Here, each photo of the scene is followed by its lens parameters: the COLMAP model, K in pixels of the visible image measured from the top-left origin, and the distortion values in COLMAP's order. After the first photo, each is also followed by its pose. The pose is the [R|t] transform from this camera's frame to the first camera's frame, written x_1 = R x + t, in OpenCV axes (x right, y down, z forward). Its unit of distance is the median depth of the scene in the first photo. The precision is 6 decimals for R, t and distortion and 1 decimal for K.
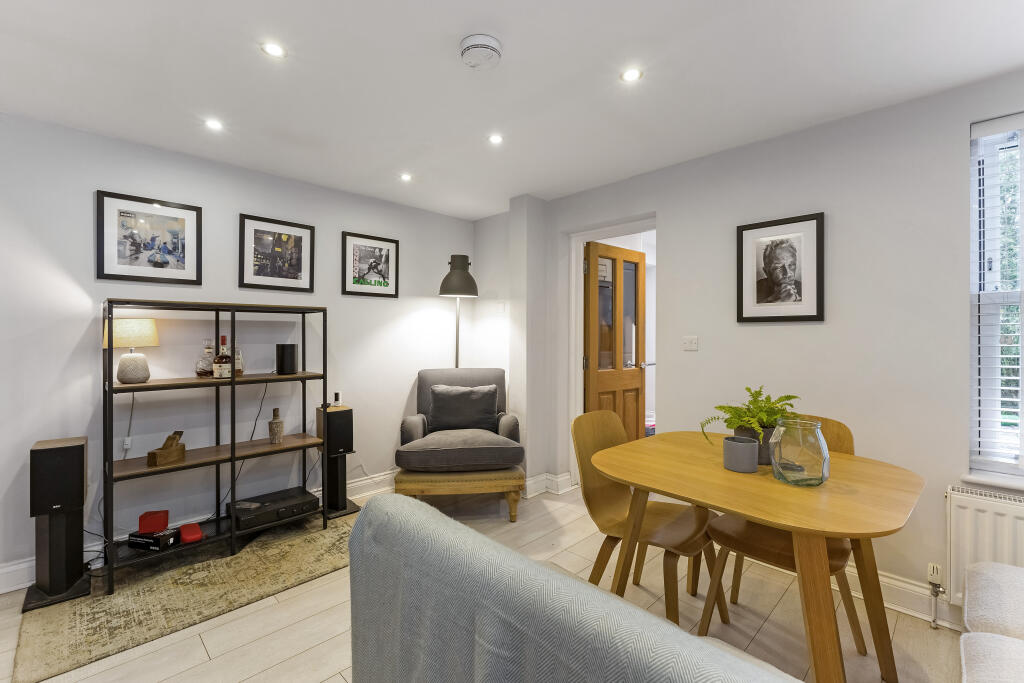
lens RADIAL K [[443.2, 0, 510.5], [0, 443.2, 337.7], [0, 0, 1]] dist [0.018246, -0.000133]
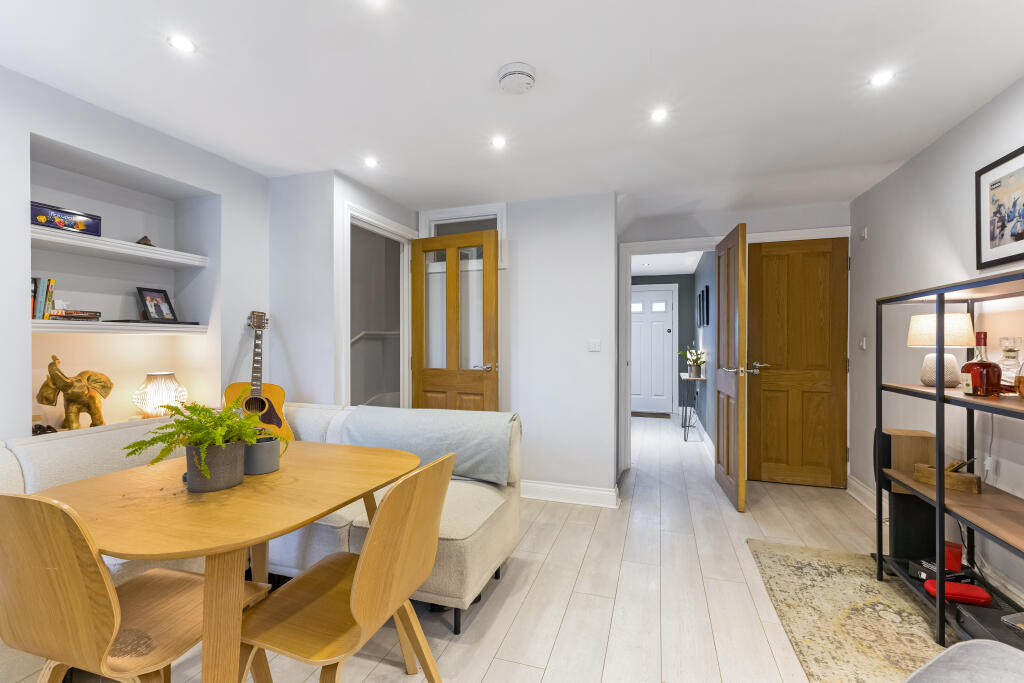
lens RADIAL K [[443.2, 0, 510.5], [0, 443.2, 337.7], [0, 0, 1]] dist [0.018246, -0.000133]
pose [[-0.887549, -0.000395, -0.460714, 0.343733], [-0.000779, 0.999999, 0.000644, 0.002982], [0.460713, 0.000931, -0.887548, 1.461893]]
